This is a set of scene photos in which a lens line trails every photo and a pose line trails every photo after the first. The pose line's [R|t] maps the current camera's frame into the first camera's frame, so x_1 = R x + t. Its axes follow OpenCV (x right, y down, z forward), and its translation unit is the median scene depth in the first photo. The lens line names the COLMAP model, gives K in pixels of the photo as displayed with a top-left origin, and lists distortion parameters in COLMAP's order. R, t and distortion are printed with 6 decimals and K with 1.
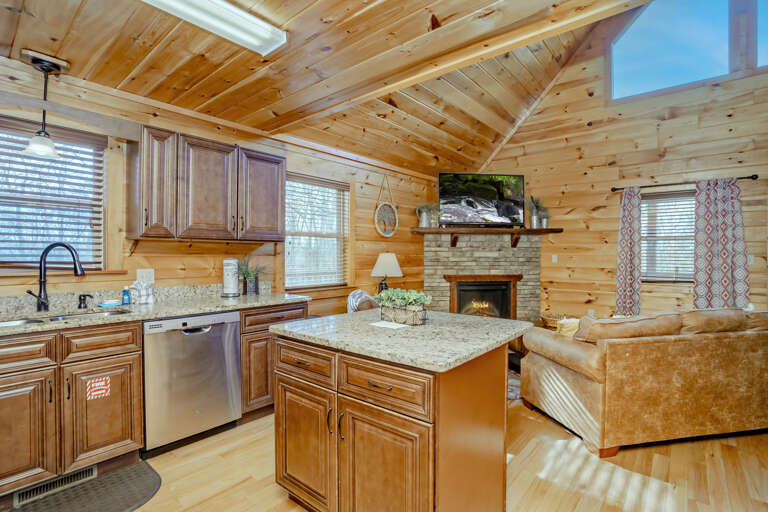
lens RADIAL K [[381.5, 0, 379.5], [0, 381.5, 251.3], [0, 0, 1]] dist [-0.027496, 0.003409]
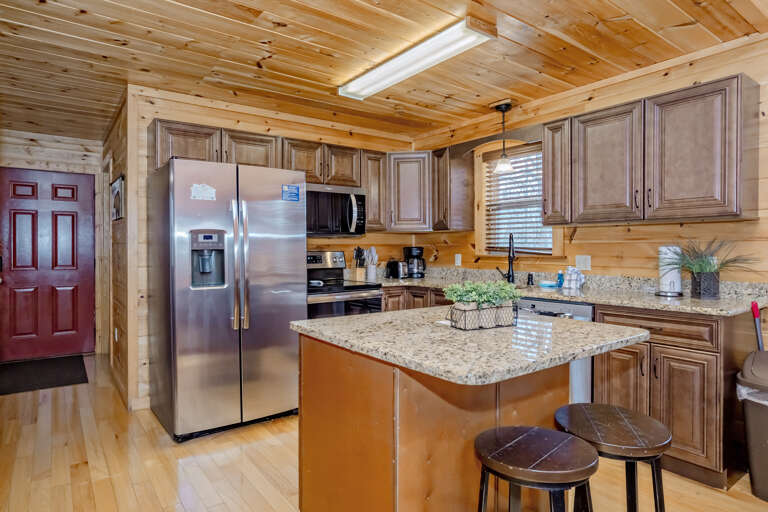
lens RADIAL K [[443.7, 0, 386.1], [0, 443.7, 253.7], [0, 0, 1]] dist [-0.028601, 0.000062]
pose [[-0.222599, 0.008688, -0.974871, 0.319496], [0.007905, 0.999944, 0.007106, 0.014431], [0.974878, -0.006124, -0.222655, 0.362394]]
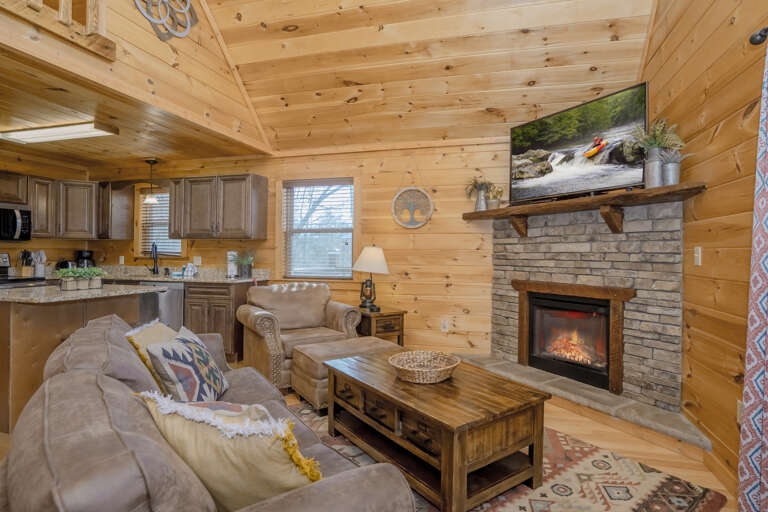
lens RADIAL K [[381.5, 0, 410.2], [0, 381.5, 251.5], [0, 0, 1]] dist [-0.027496, 0.003409]
pose [[0.441647, -0.005868, -0.897170, 0.687638], [0.000820, 0.999981, -0.006137, 0.017001], [0.897189, 0.001975, 0.441643, 0.542242]]
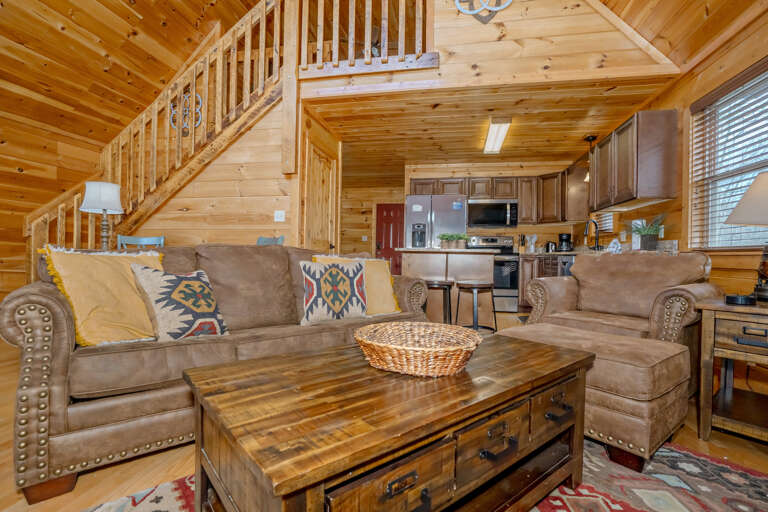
lens RADIAL K [[381.5, 0, 386.0], [0, 381.5, 254.0], [0, 0, 1]] dist [-0.027496, 0.003409]
pose [[-0.871833, -0.019398, -0.489419, 0.462579], [-0.017435, 0.999811, -0.008571, 0.082247], [0.489493, 0.001061, -0.872007, 0.911255]]
